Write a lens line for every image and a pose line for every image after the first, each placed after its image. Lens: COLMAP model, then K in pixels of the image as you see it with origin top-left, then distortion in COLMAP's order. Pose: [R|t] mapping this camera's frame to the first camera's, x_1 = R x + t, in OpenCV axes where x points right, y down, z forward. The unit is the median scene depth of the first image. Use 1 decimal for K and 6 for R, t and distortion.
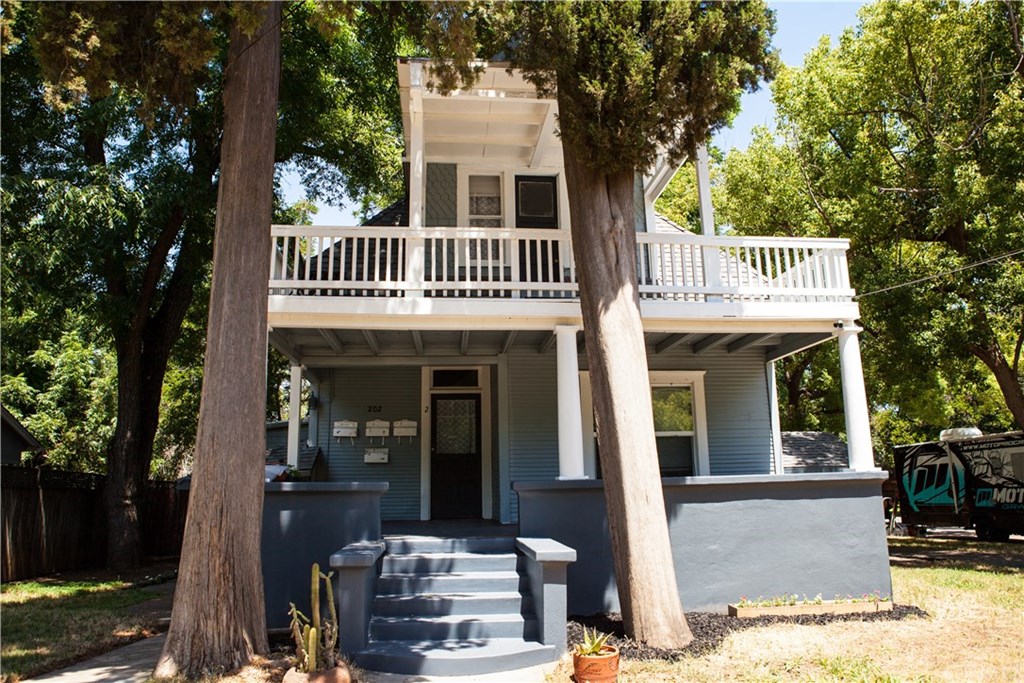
lens RADIAL K [[749.7, 0, 512.0], [0, 749.7, 341.5], [0, 0, 1]] dist [-0.122560, -0.000720]
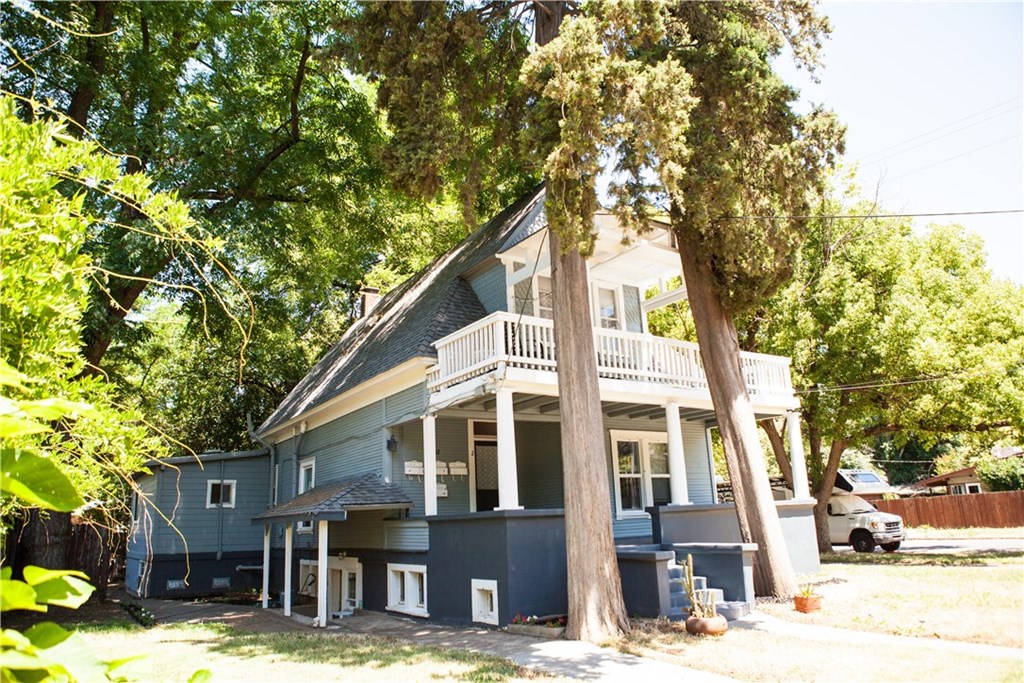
lens RADIAL K [[691.1, 0, 512.0], [0, 691.1, 341.5], [0, 0, 1]] dist [-0.088115, -0.000763]
pose [[0.877982, 0.104010, 0.467257, -0.618291], [-0.073309, 0.993810, -0.083472, -0.003796], [-0.473047, 0.039033, 0.880172, -0.053576]]
